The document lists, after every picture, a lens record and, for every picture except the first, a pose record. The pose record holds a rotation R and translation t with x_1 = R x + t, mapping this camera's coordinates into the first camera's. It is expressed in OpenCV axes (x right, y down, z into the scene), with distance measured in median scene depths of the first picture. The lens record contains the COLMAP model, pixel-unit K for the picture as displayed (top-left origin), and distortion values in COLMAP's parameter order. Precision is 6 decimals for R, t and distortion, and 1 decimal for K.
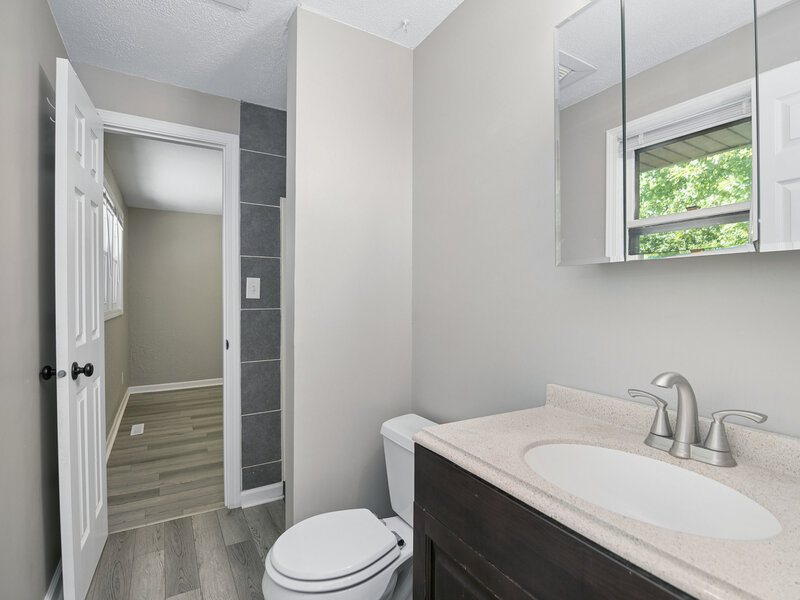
lens RADIAL K [[404.0, 0, 401.1], [0, 404.0, 292.3], [0, 0, 1]] dist [-0.002308, -0.008522]
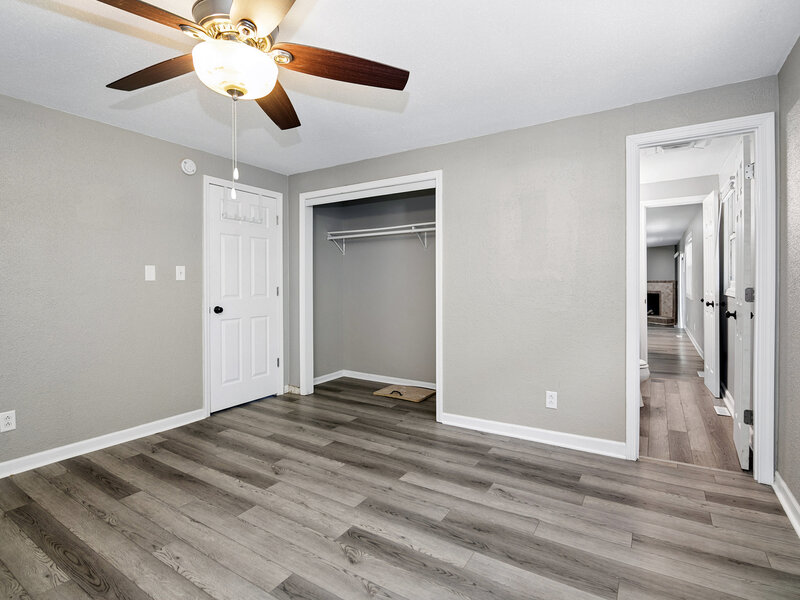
lens RADIAL K [[404.0, 0, 401.1], [0, 404.0, 292.3], [0, 0, 1]] dist [-0.002308, -0.008522]
pose [[-0.458873, -0.000061, 0.888502, -1.080749], [0.020135, 0.999742, 0.010468, 0.028104], [-0.888274, 0.022693, -0.458754, 1.994254]]
